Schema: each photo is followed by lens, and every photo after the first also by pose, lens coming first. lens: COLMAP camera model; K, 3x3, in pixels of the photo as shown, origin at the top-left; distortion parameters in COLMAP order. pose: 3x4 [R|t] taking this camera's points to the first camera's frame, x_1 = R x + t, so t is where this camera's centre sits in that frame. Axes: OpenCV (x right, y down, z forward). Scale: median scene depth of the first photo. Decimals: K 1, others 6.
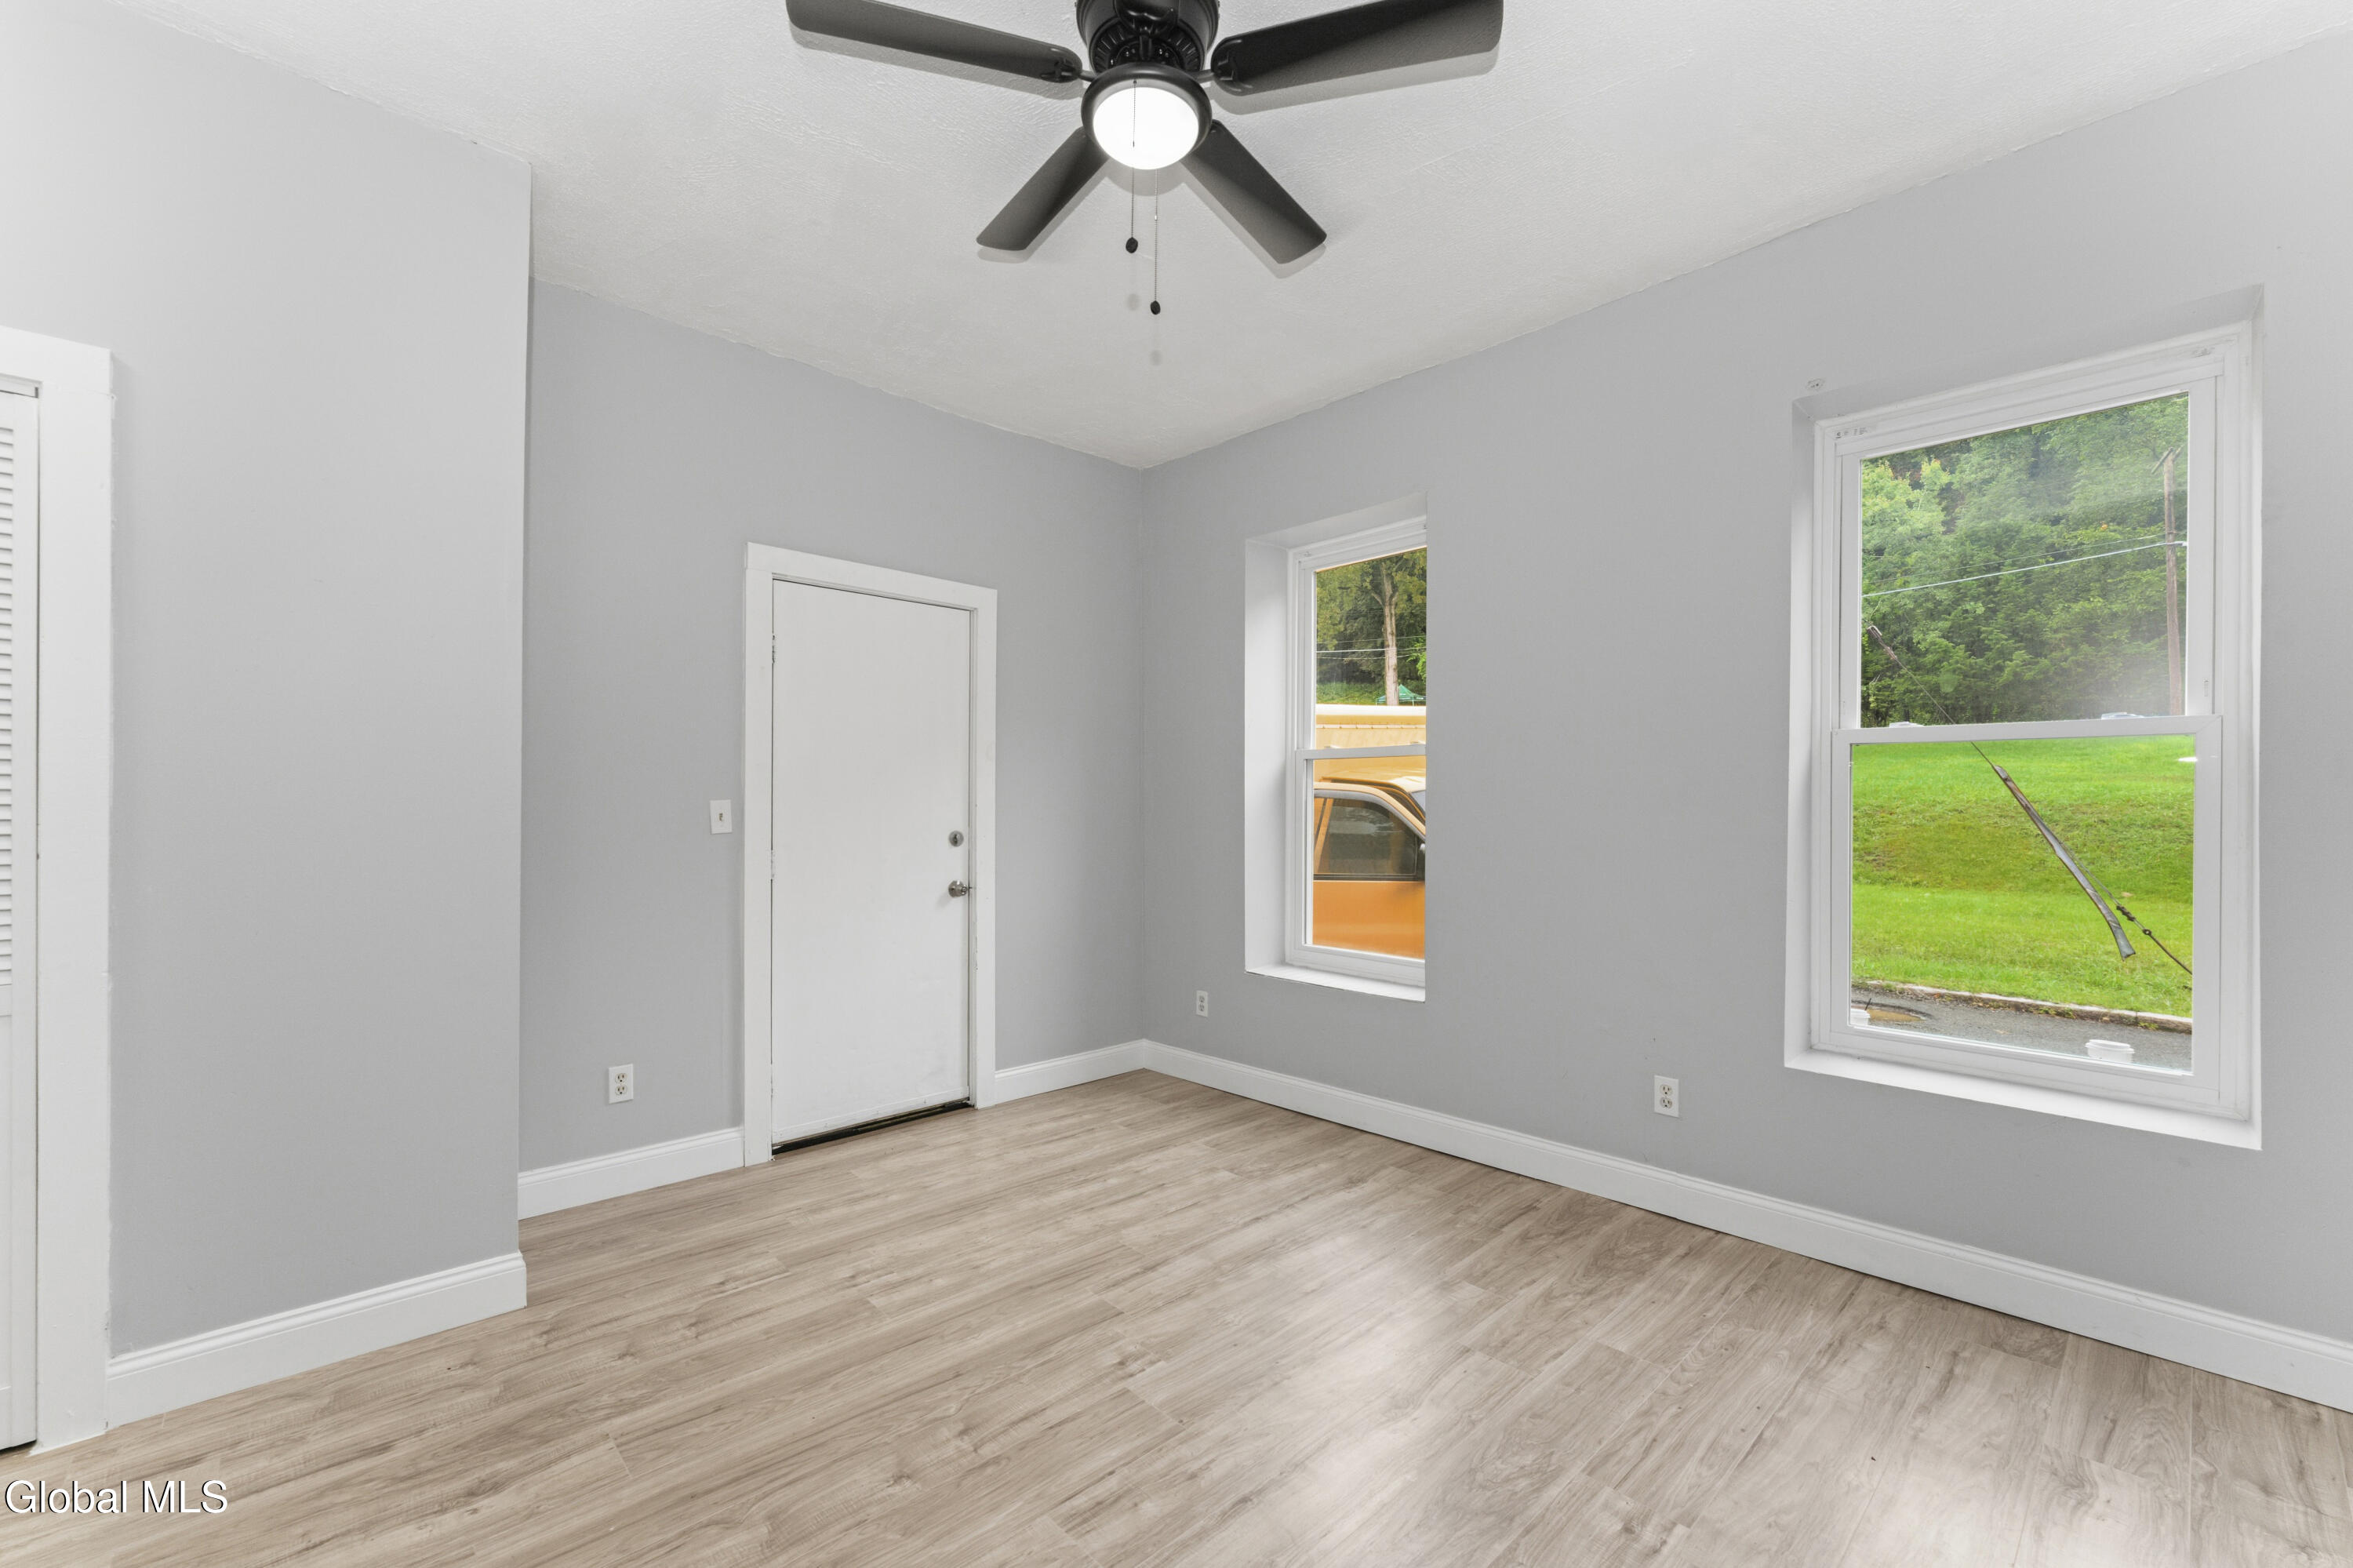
lens RADIAL K [[955.9, 0, 1173.6], [0, 955.9, 803.7], [0, 0, 1]] dist [-0.000522, -0.000028]
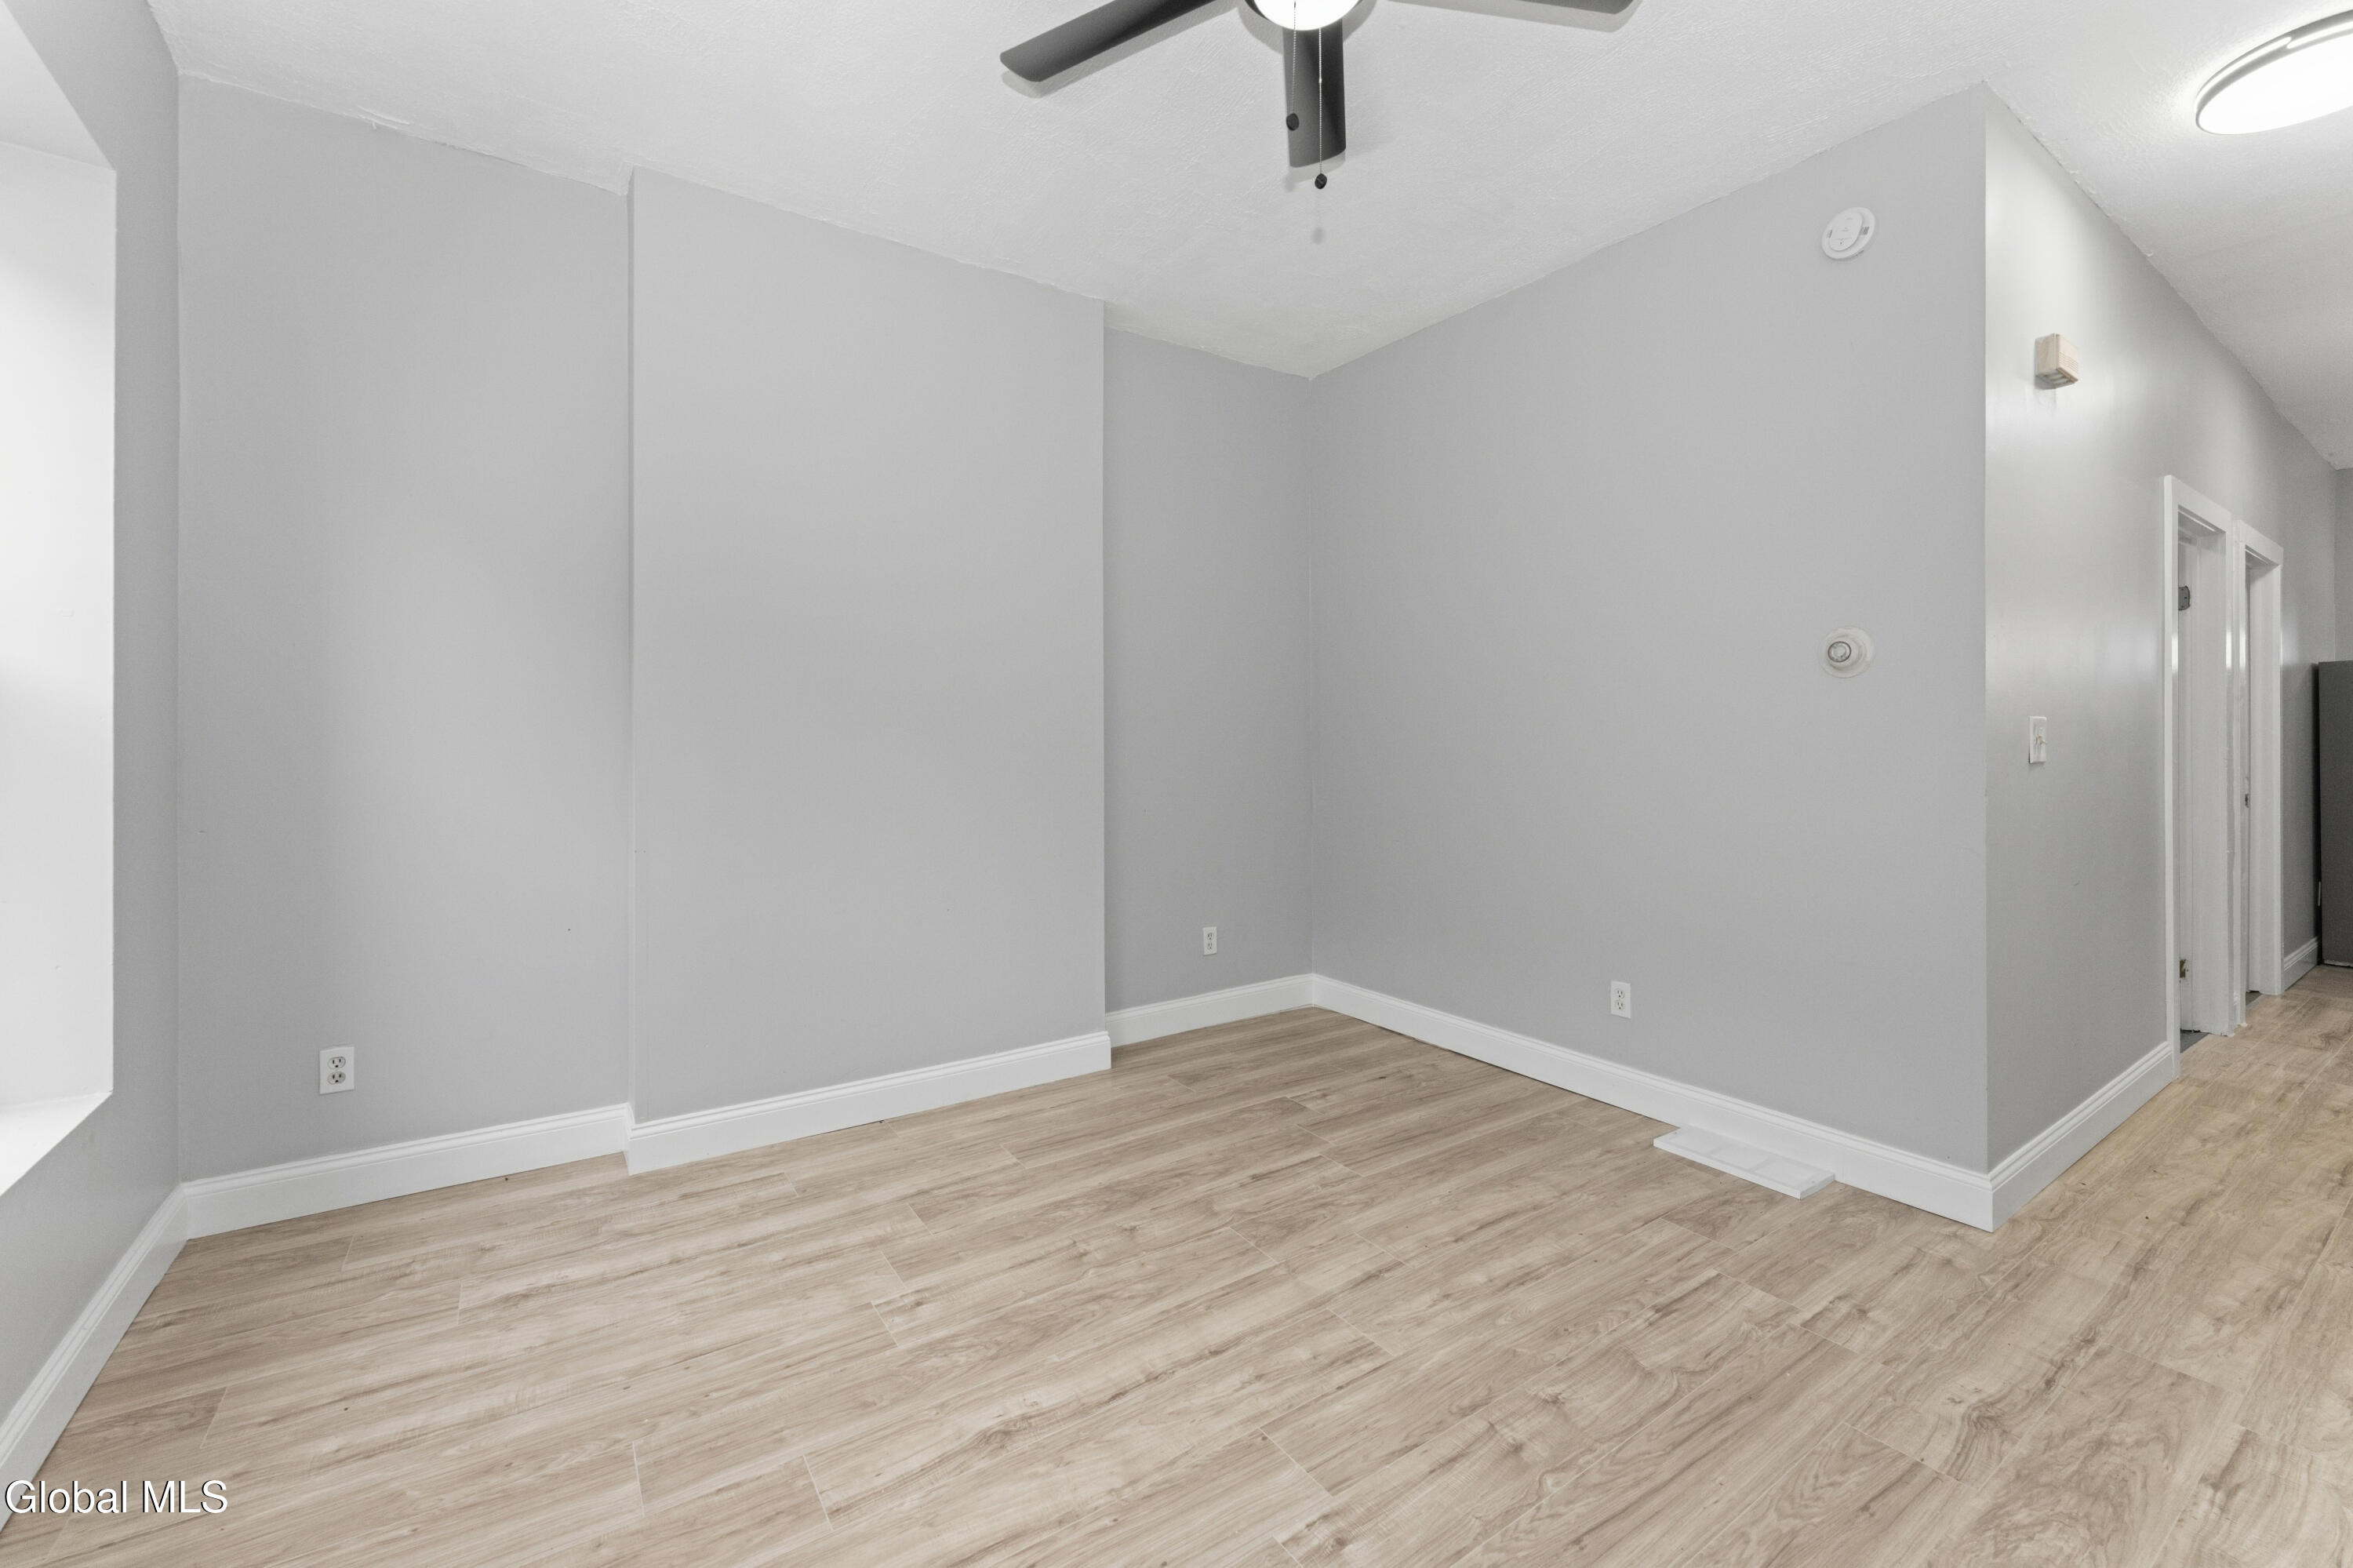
lens RADIAL K [[971.6, 0, 1187.6], [0, 971.6, 744.6], [0, 0, 1]] dist [0.000841, -0.000049]
pose [[-0.988540, -0.000827, 0.150959, -0.043064], [-0.000158, 0.999990, 0.004443, 0.013147], [-0.150962, 0.004369, -0.988530, 1.445070]]
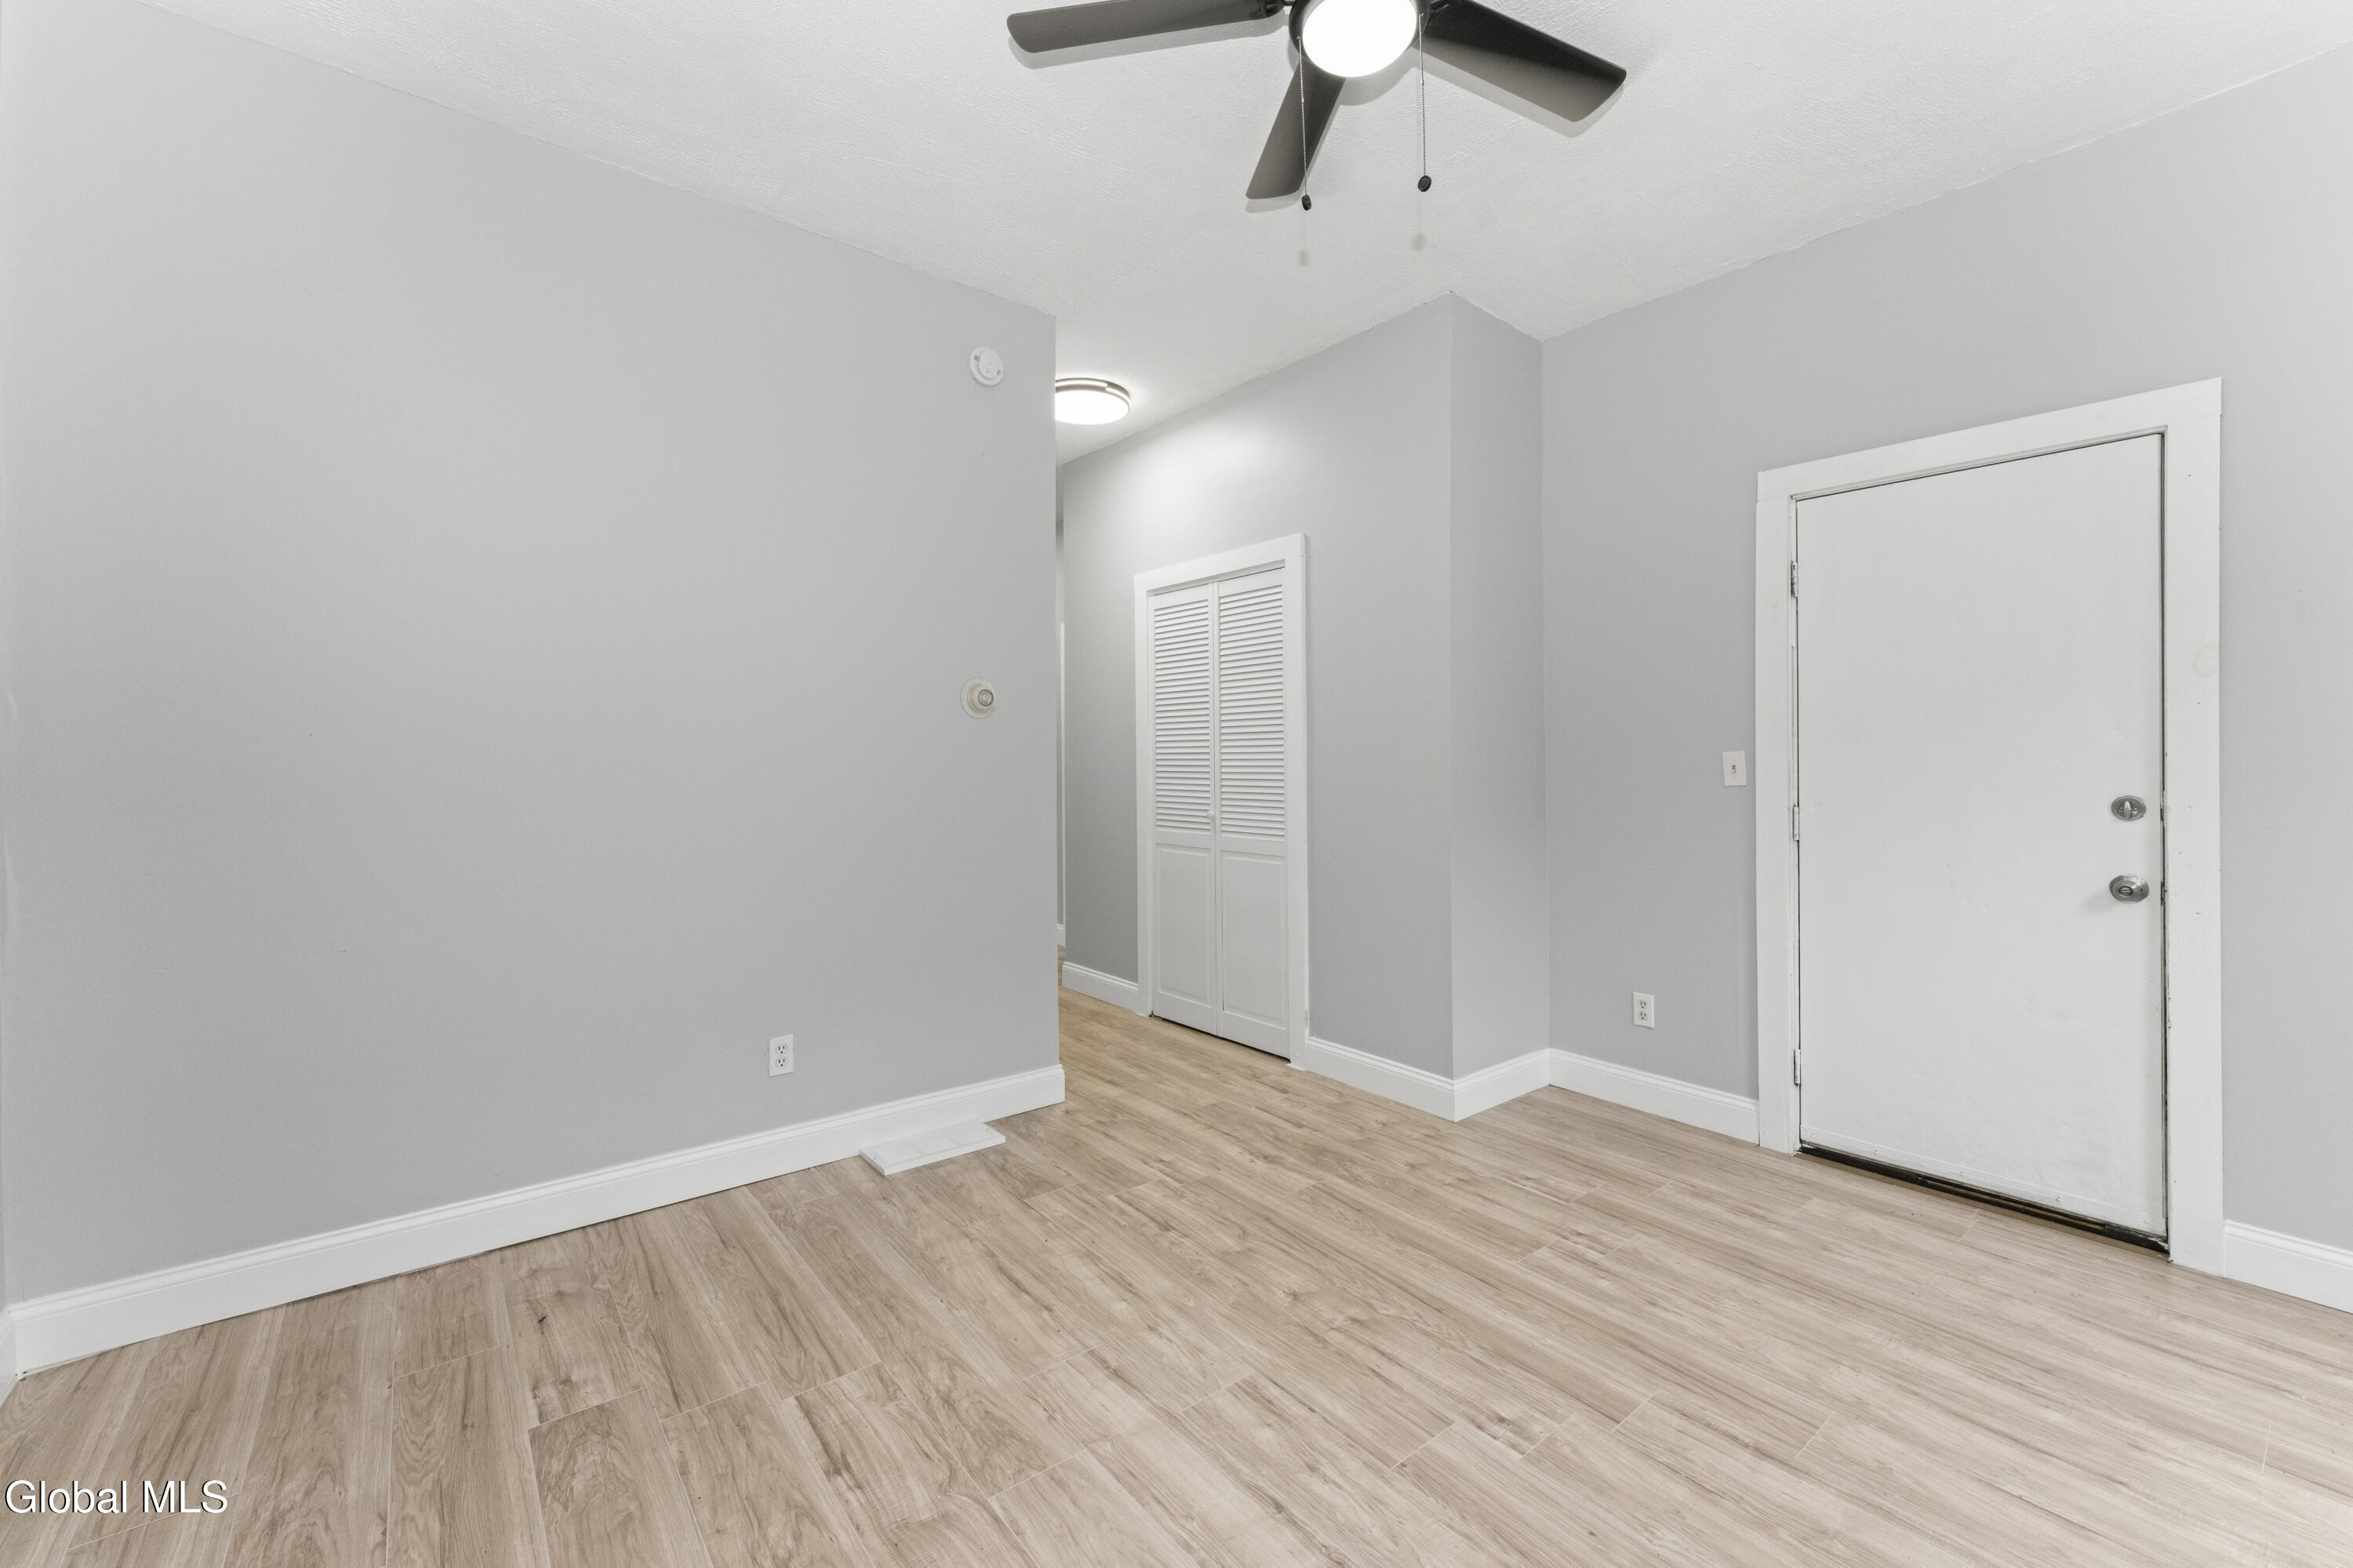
lens RADIAL K [[963.6, 0, 1180.7], [0, 963.6, 761.2], [0, 0, 1]] dist [0.000038, -0.000009]
pose [[-0.074492, -0.000870, -0.997221, 0.689691], [0.004499, 0.999989, -0.001209, 0.006390], [0.997211, -0.004576, -0.074488, 0.668331]]
